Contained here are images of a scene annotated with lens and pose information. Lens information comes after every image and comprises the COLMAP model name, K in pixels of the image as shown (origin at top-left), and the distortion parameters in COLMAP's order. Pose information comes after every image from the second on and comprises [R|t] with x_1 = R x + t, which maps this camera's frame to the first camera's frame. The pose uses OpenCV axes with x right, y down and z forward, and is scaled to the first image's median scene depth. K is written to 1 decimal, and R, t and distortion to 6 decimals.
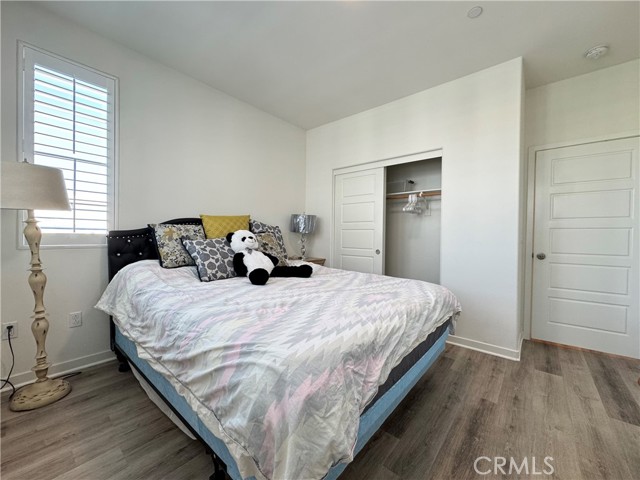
lens RADIAL K [[256.1, 0, 320.2], [0, 256.1, 240.4], [0, 0, 1]] dist [-0.003219, 0.000391]
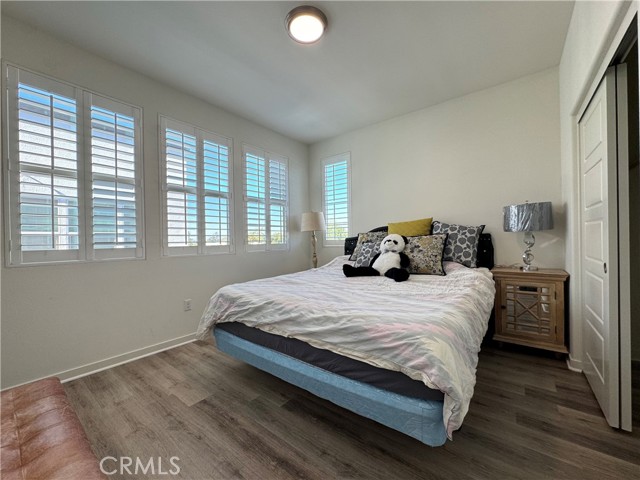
lens RADIAL K [[256.1, 0, 320.7], [0, 256.1, 241.0], [0, 0, 1]] dist [-0.003219, 0.000391]
pose [[0.045823, -0.008248, -0.998916, 0.999845], [0.003795, 0.999960, -0.008082, -0.001527], [0.998942, -0.003420, 0.045852, 0.735932]]
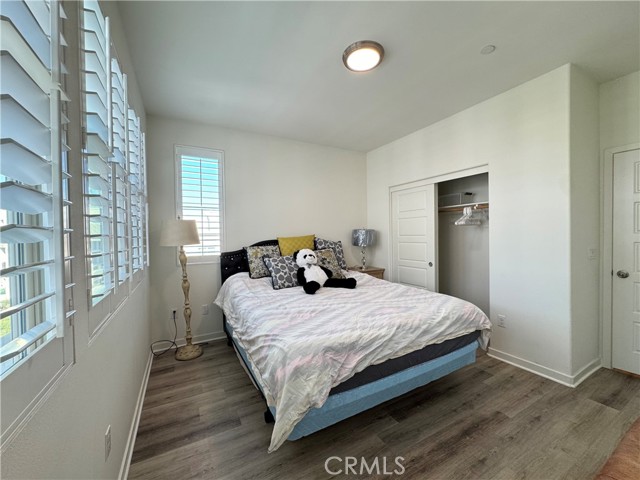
lens RADIAL K [[256.1, 0, 320.0], [0, 256.1, 240.5], [0, 0, 1]] dist [-0.003219, 0.000391]
pose [[0.935093, -0.022005, -0.353719, 0.269104], [0.023435, 0.999725, -0.000240, -0.097140], [0.353627, -0.008064, 0.935352, -0.219552]]
